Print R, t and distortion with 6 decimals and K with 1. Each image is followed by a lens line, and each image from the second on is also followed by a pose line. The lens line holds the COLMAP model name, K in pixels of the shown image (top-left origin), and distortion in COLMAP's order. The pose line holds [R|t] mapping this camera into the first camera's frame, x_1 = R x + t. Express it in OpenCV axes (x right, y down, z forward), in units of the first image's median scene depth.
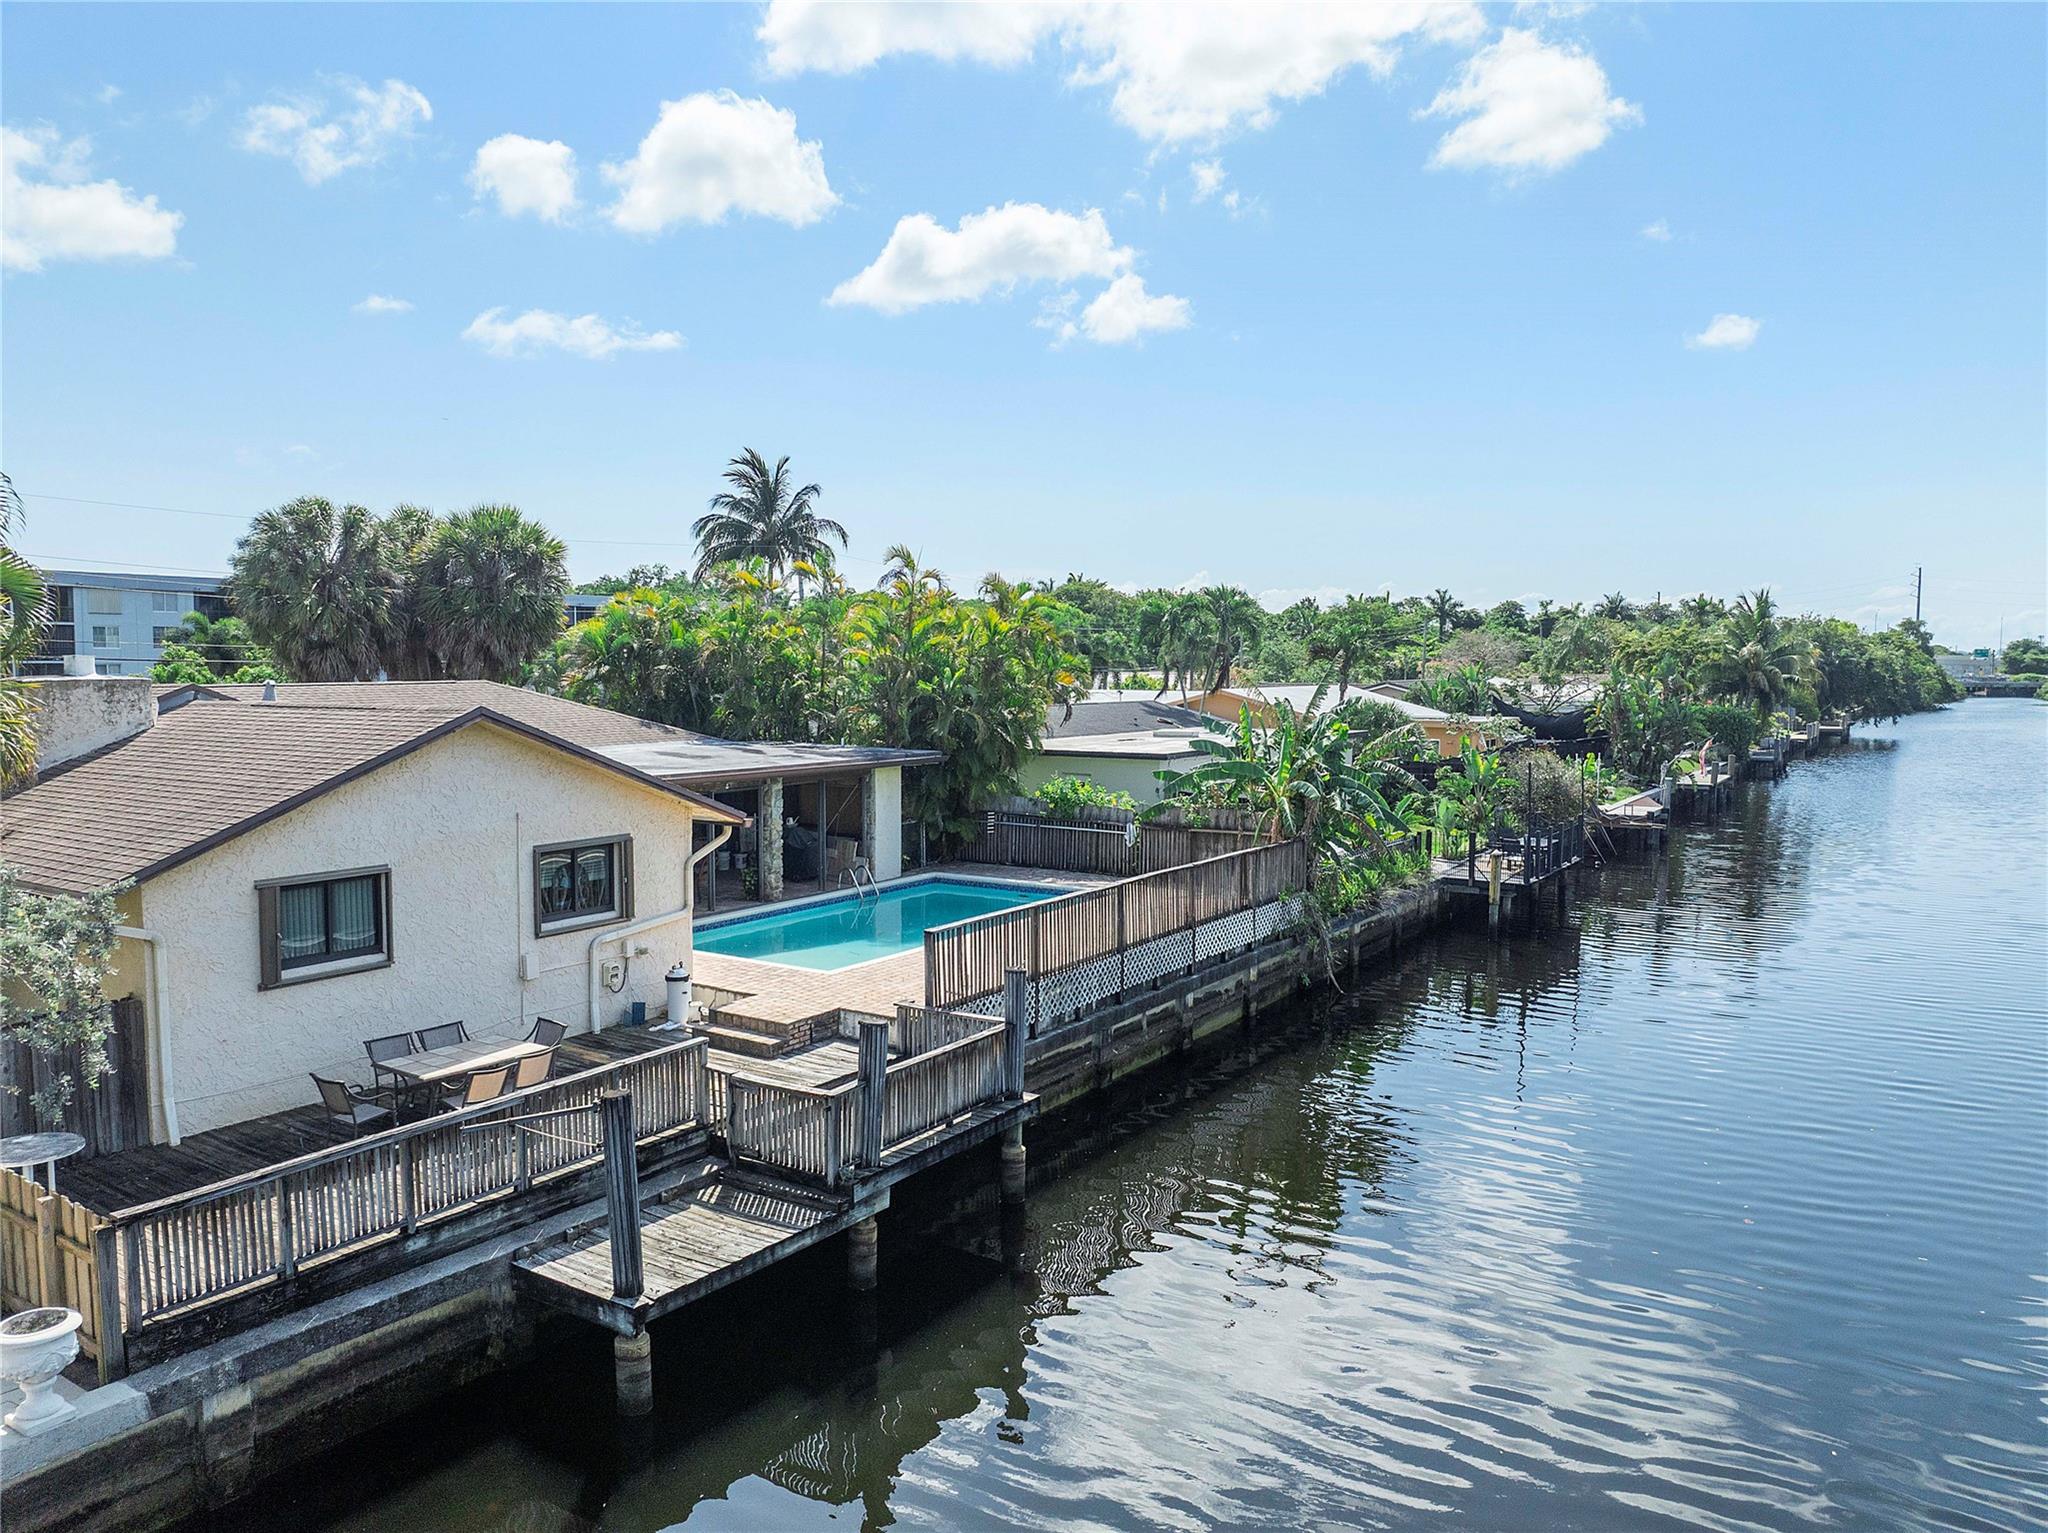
lens RADIAL K [[1448.4, 0, 1035.7], [0, 1448.4, 771.7], [0, 0, 1]] dist [-0.037672, 0.009497]
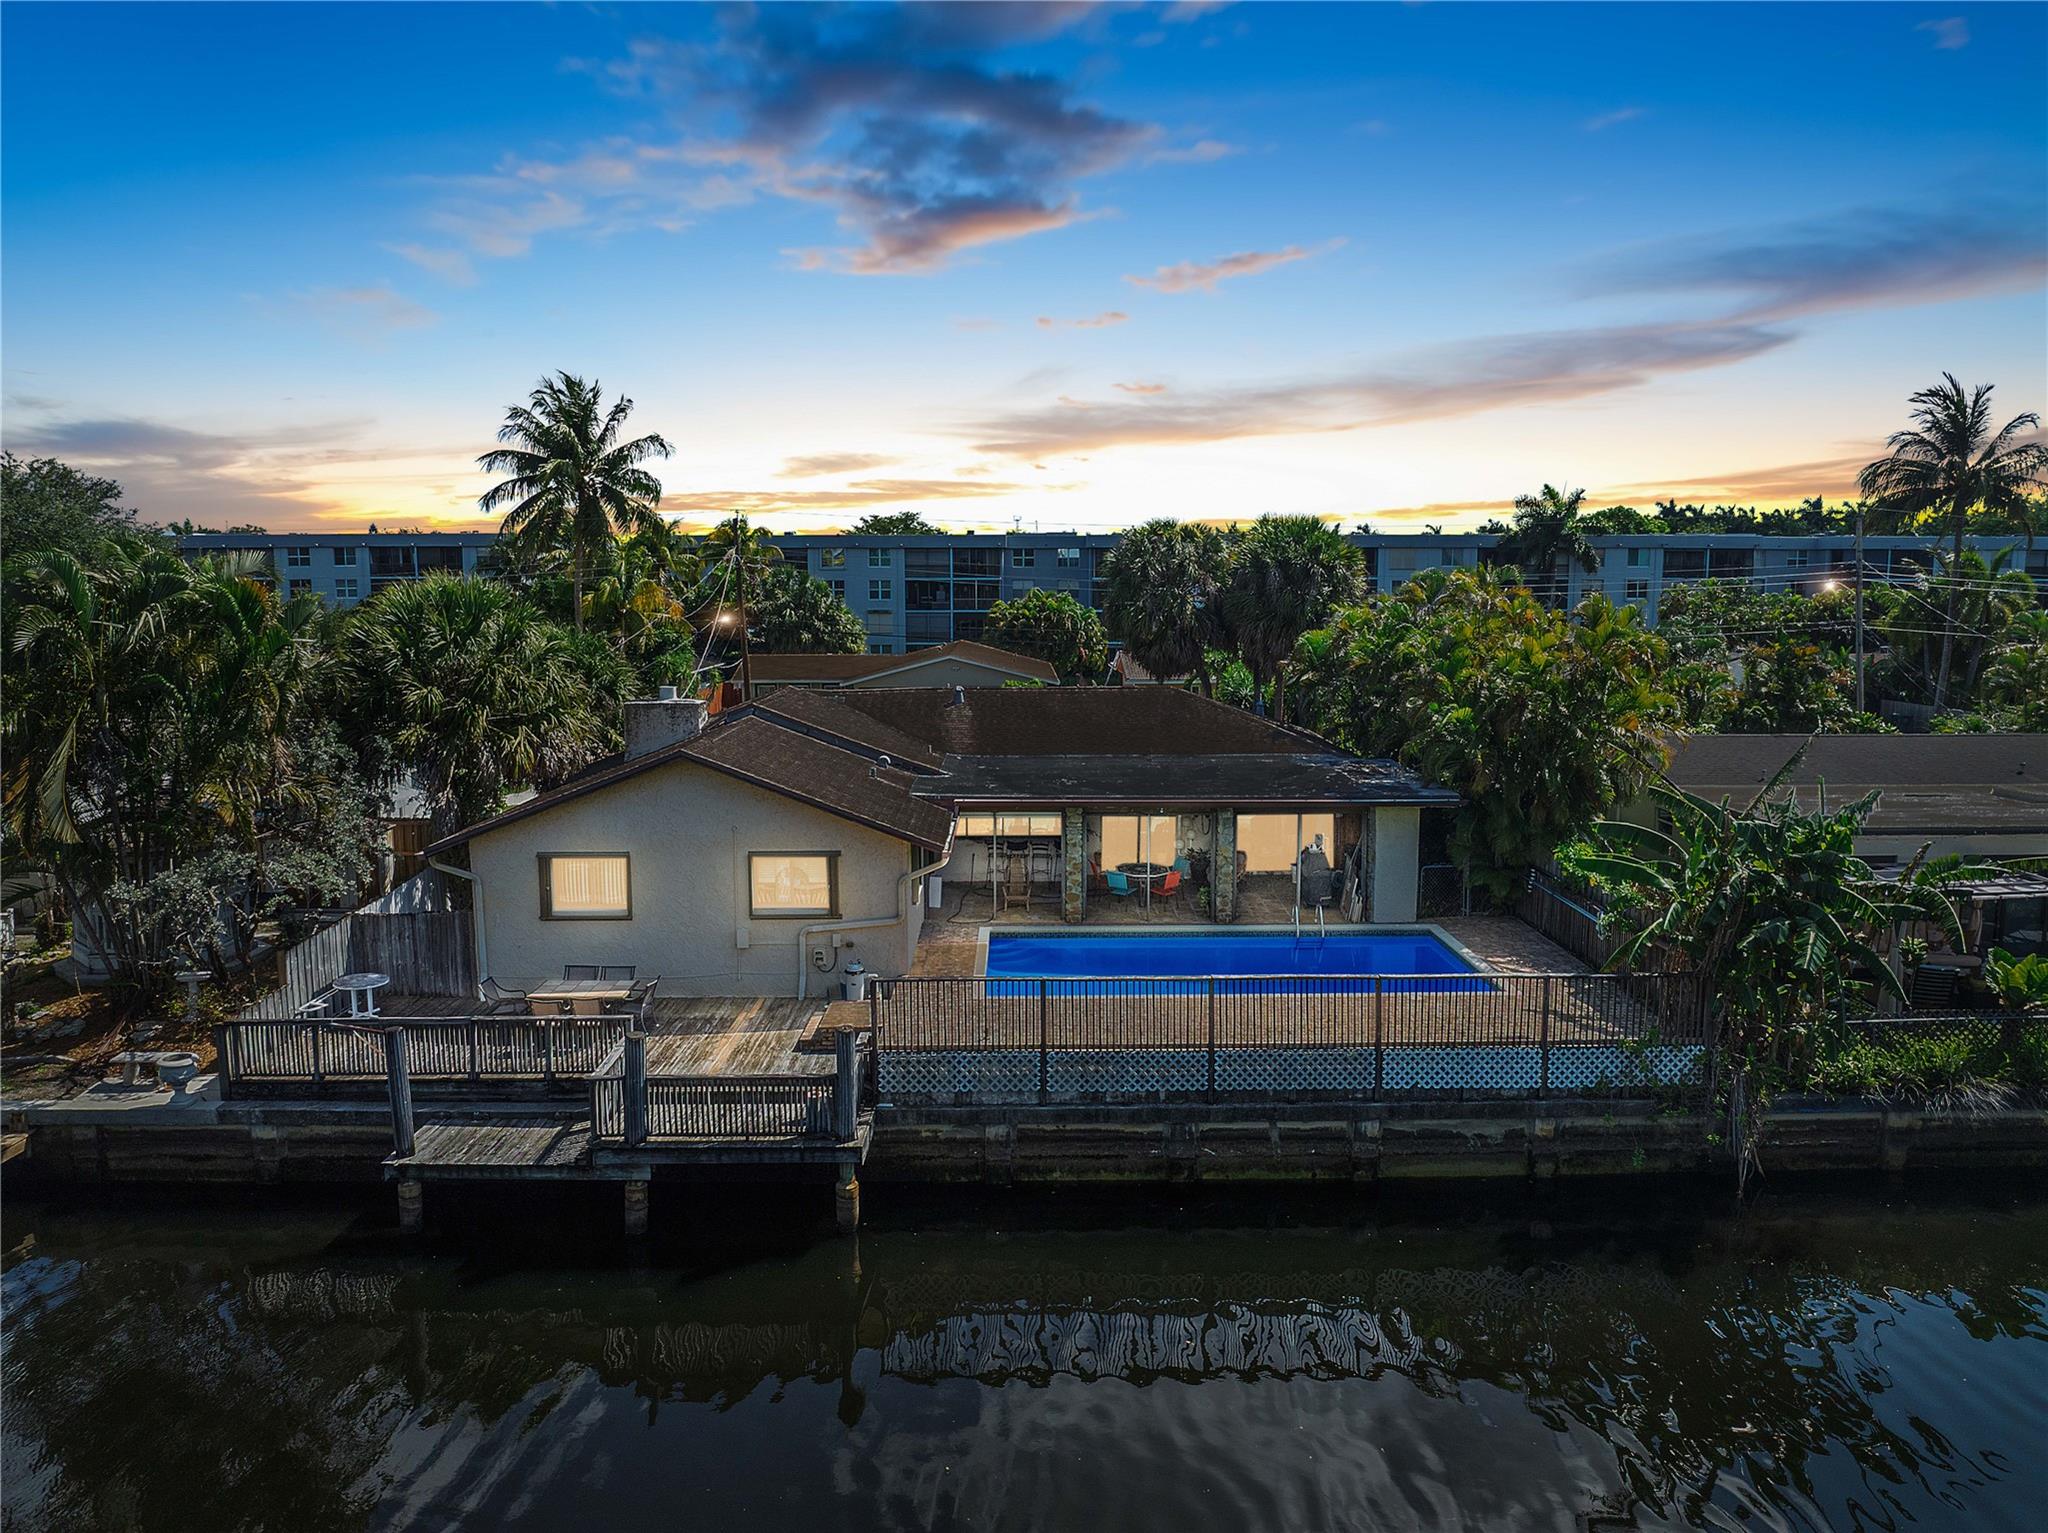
lens RADIAL K [[1448.4, 0, 1032.7], [0, 1448.4, 763.0], [0, 0, 1]] dist [-0.037672, 0.009497]
pose [[0.561122, 0.100807, -0.821572, 0.809948], [-0.061549, 0.994890, 0.080036, -0.139064], [0.825442, 0.005657, 0.564459, 0.409160]]
